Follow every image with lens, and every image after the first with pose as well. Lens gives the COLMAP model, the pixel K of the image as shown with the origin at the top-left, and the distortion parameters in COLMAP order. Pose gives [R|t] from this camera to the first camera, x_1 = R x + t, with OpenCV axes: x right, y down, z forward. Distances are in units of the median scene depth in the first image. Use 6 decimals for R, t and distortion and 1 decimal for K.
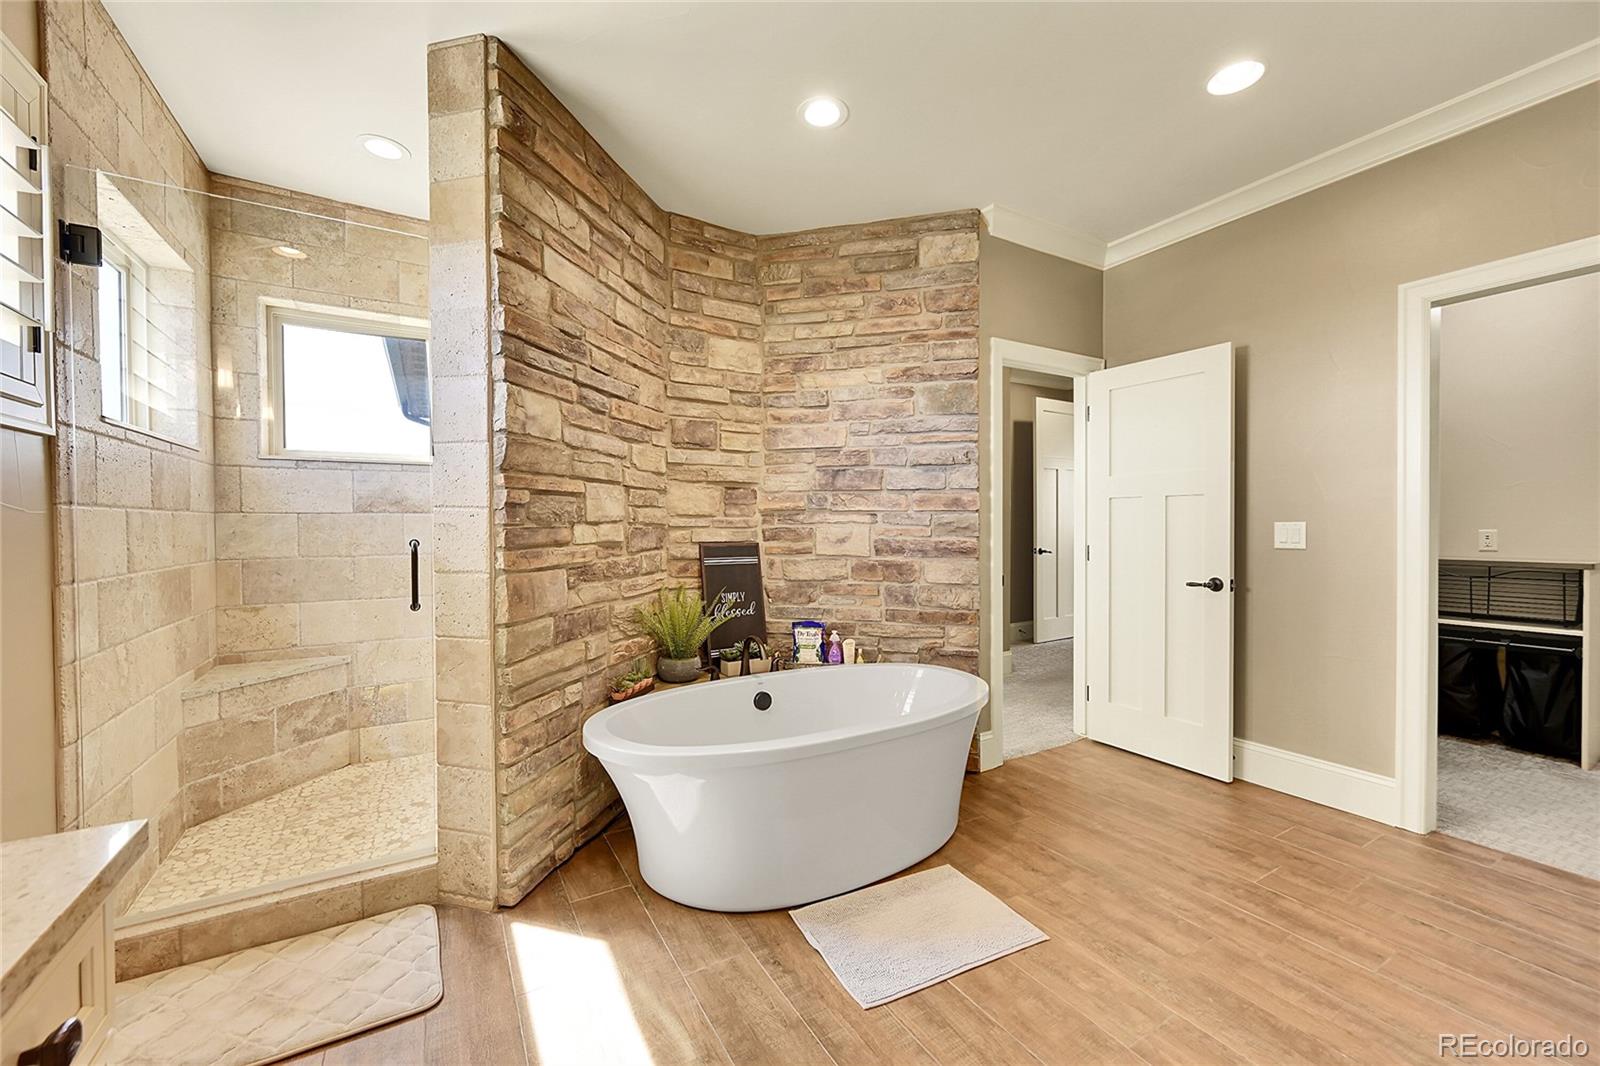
lens RADIAL K [[630.2, 0, 799.4], [0, 630.2, 530.8], [0, 0, 1]] dist [-0.001670, 0.000412]
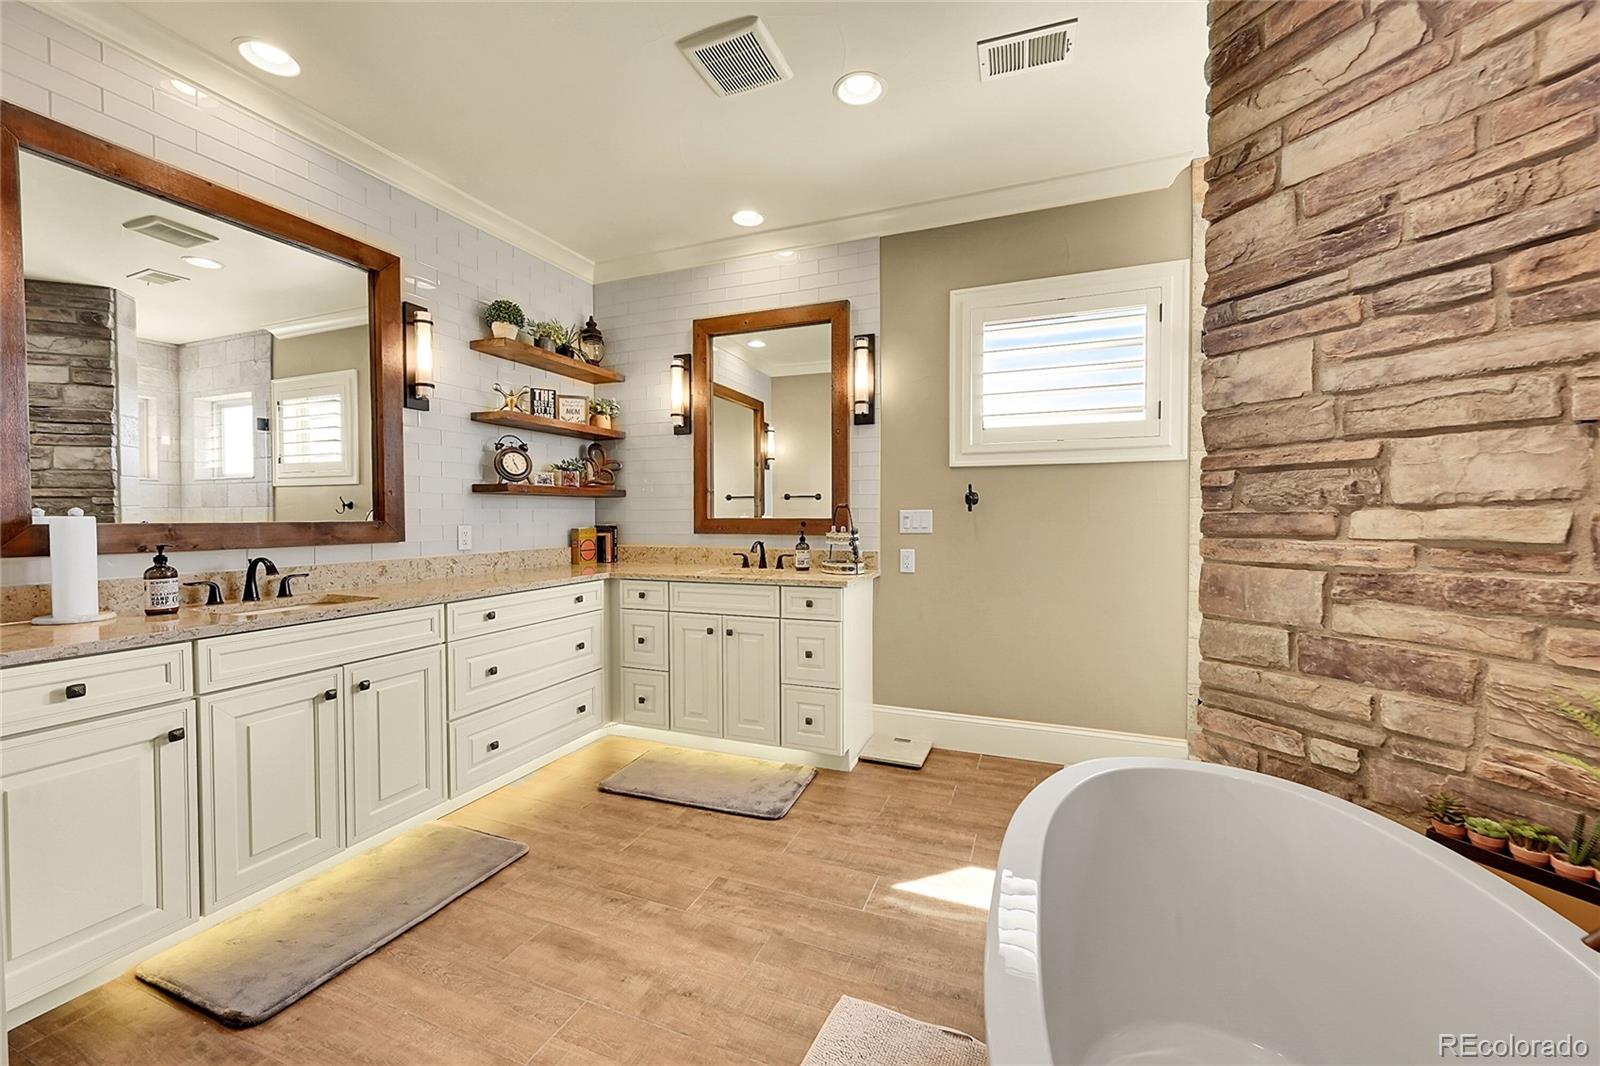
lens RADIAL K [[630.2, 0, 799.4], [0, 630.2, 530.8], [0, 0, 1]] dist [-0.001670, 0.000412]
pose [[-0.787669, 0.024451, -0.615614, 0.516455], [0.001430, 0.999282, 0.037861, -0.012970], [0.616097, 0.028941, -0.787138, 1.177285]]
